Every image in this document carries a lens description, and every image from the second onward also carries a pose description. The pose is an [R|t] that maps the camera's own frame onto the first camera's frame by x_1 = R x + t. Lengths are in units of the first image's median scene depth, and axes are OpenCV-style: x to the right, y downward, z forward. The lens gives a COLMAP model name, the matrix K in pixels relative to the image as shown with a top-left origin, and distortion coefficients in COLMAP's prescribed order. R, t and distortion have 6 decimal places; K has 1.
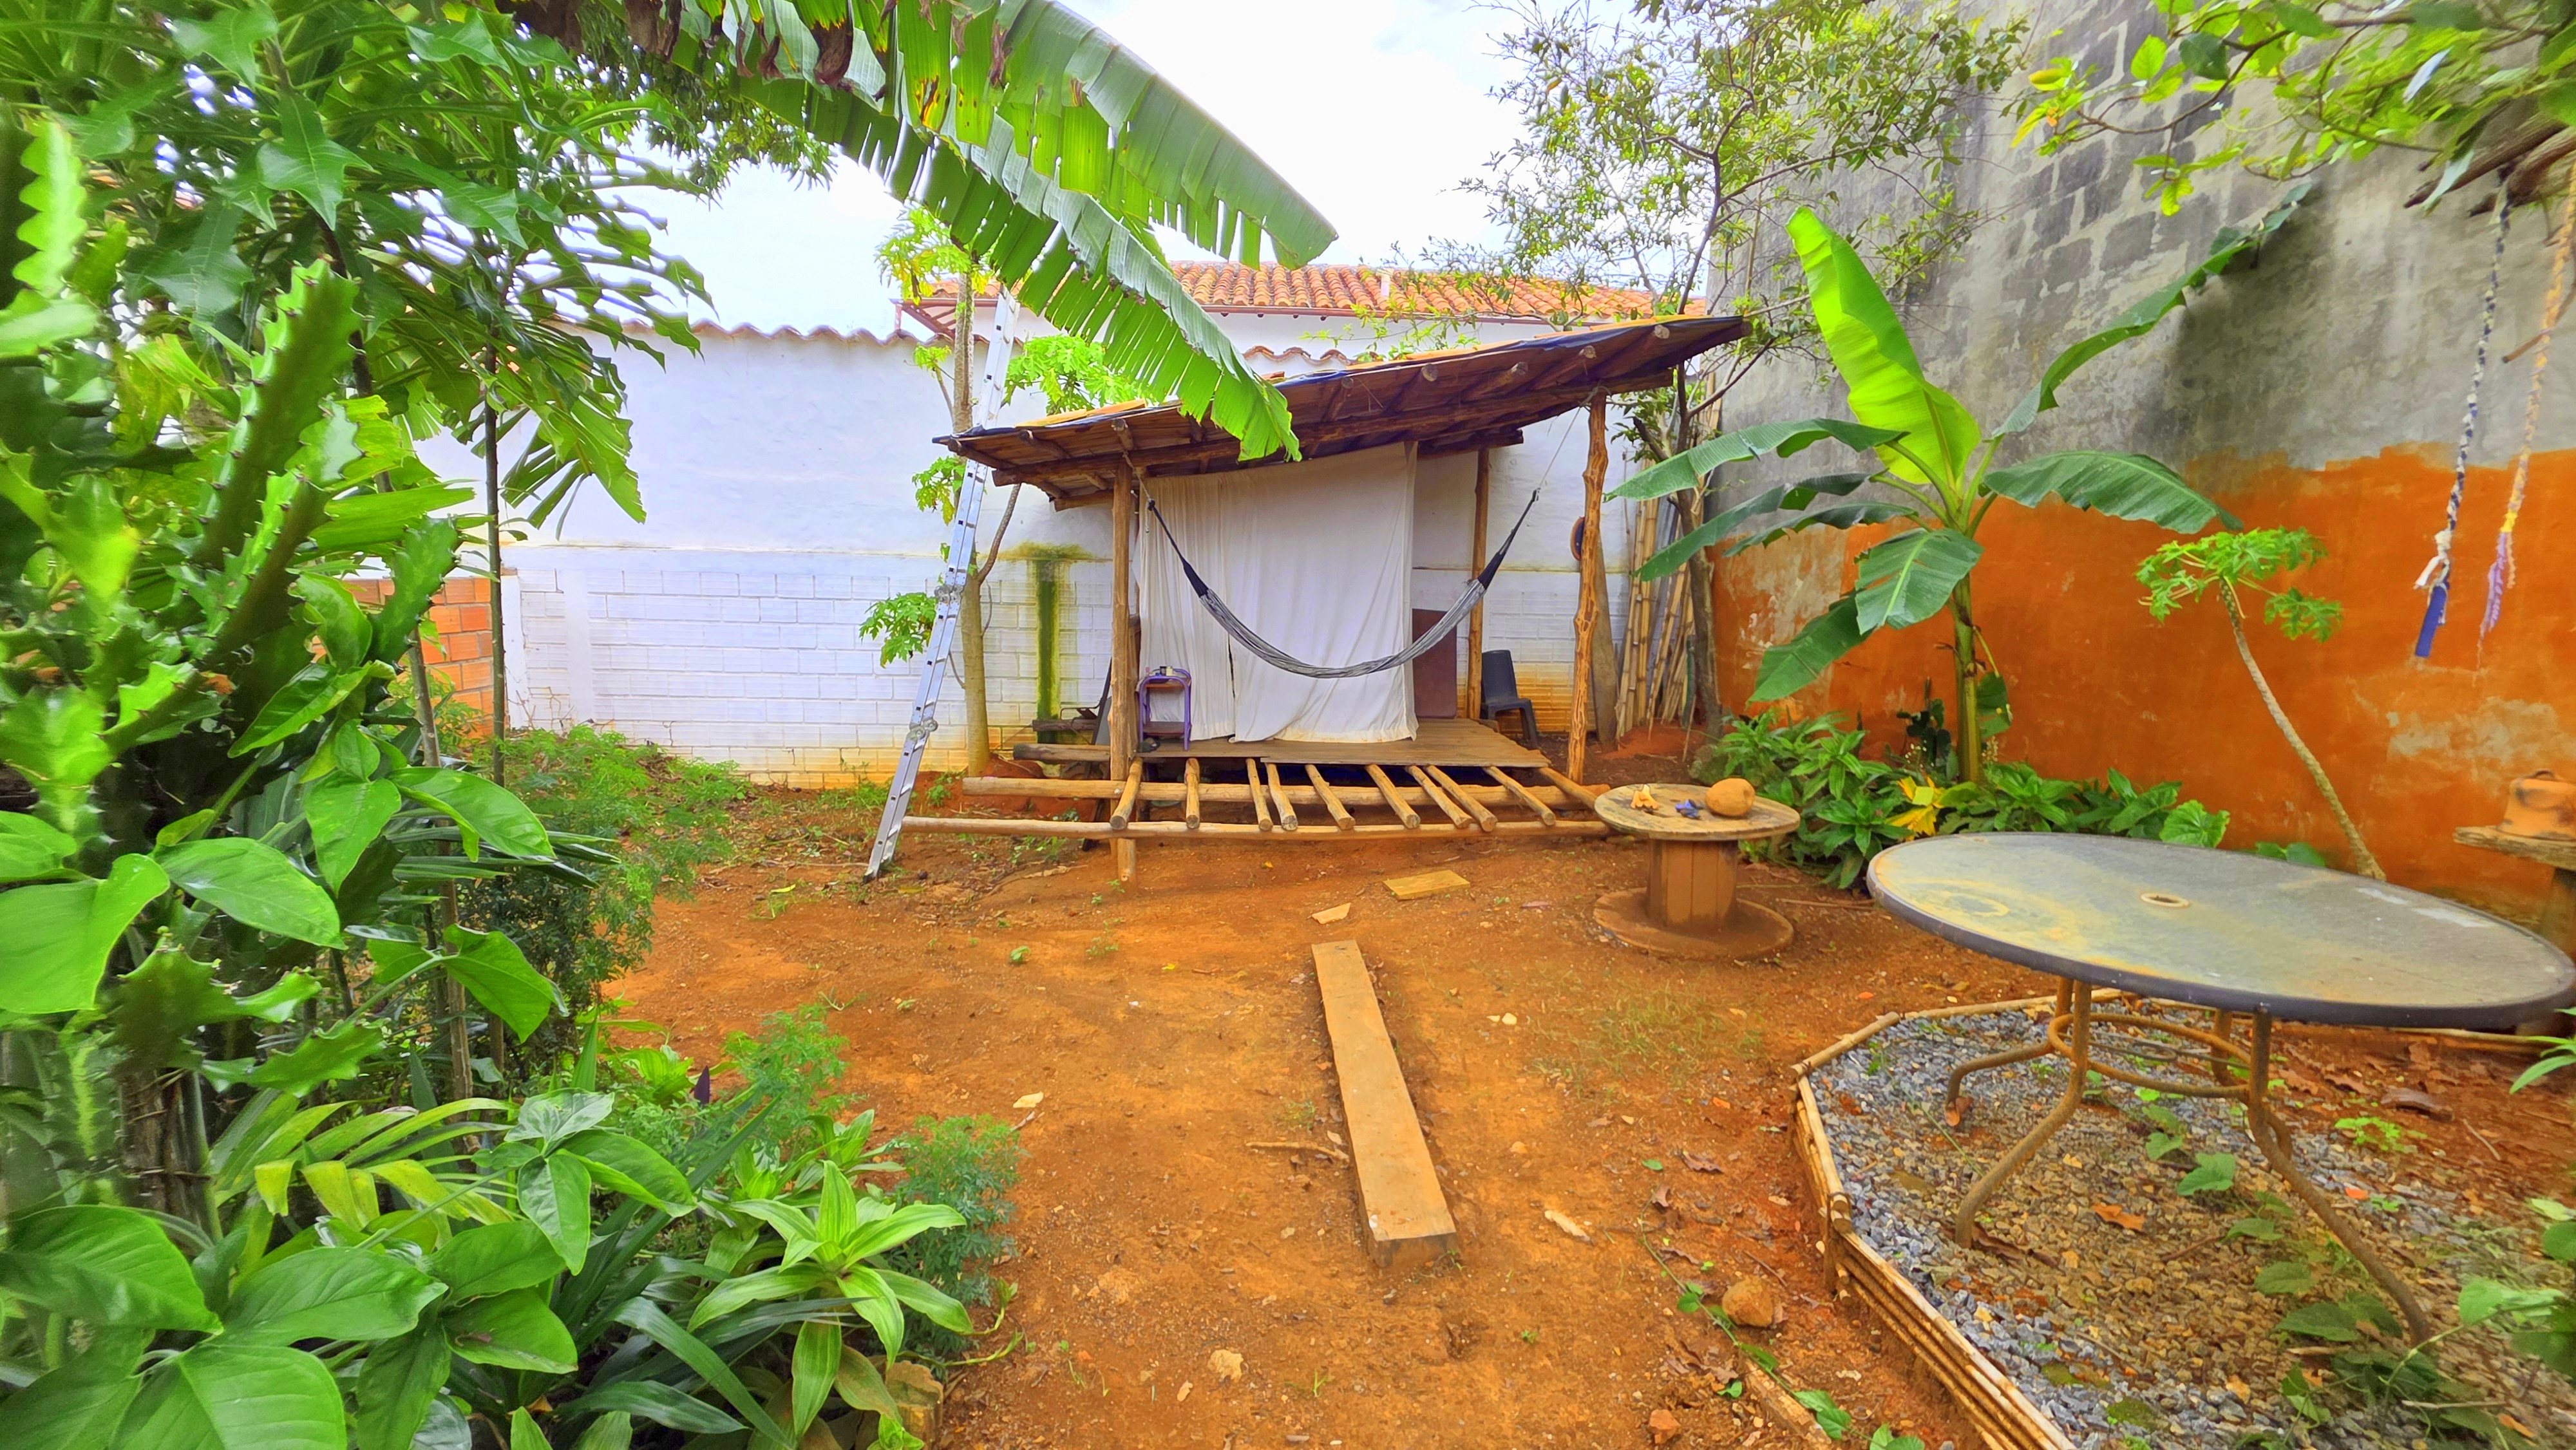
lens RADIAL K [[1000.5, 0, 1299.5], [0, 1000.5, 696.5], [0, 0, 1]] dist [0.000419, -0.000297]
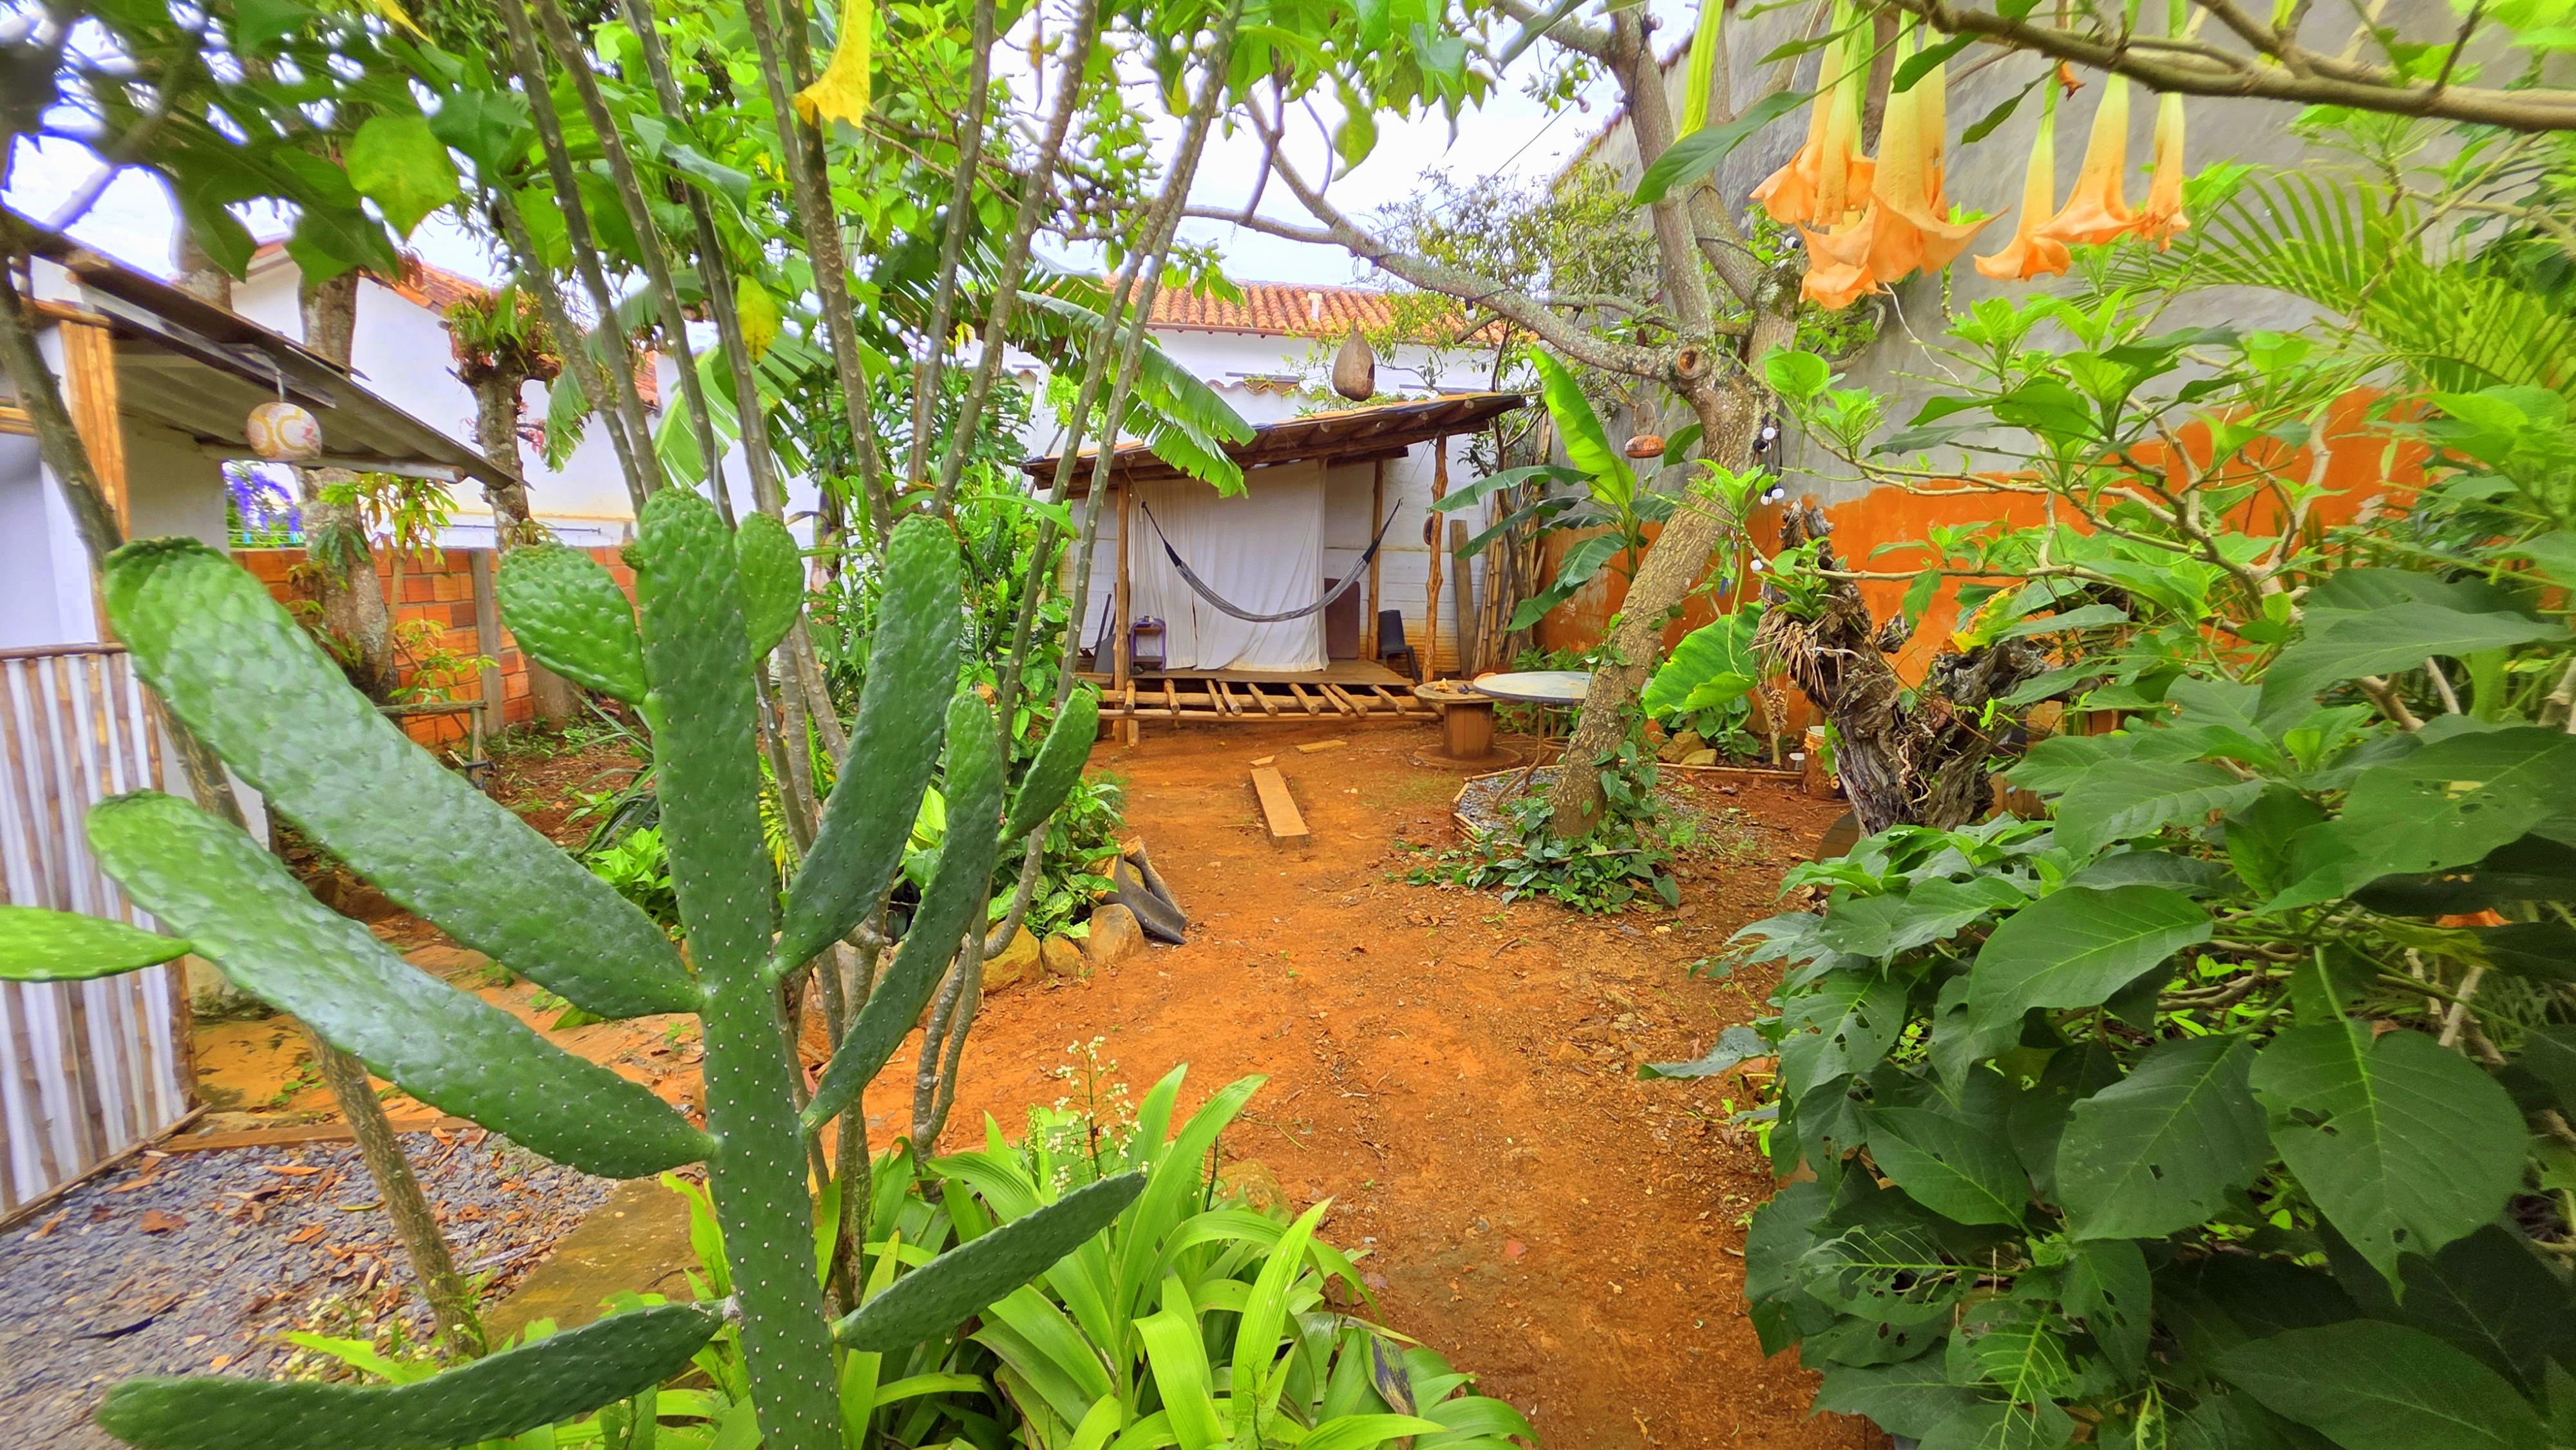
lens RADIAL K [[1000.5, 0, 1299.5], [0, 1000.5, 696.5], [0, 0, 1]] dist [0.000419, -0.000297]
pose [[0.998159, 0.004737, 0.060468, -0.006398], [-0.006204, 0.999690, 0.024097, 0.053602], [-0.060335, -0.024428, 0.997879, -0.472145]]
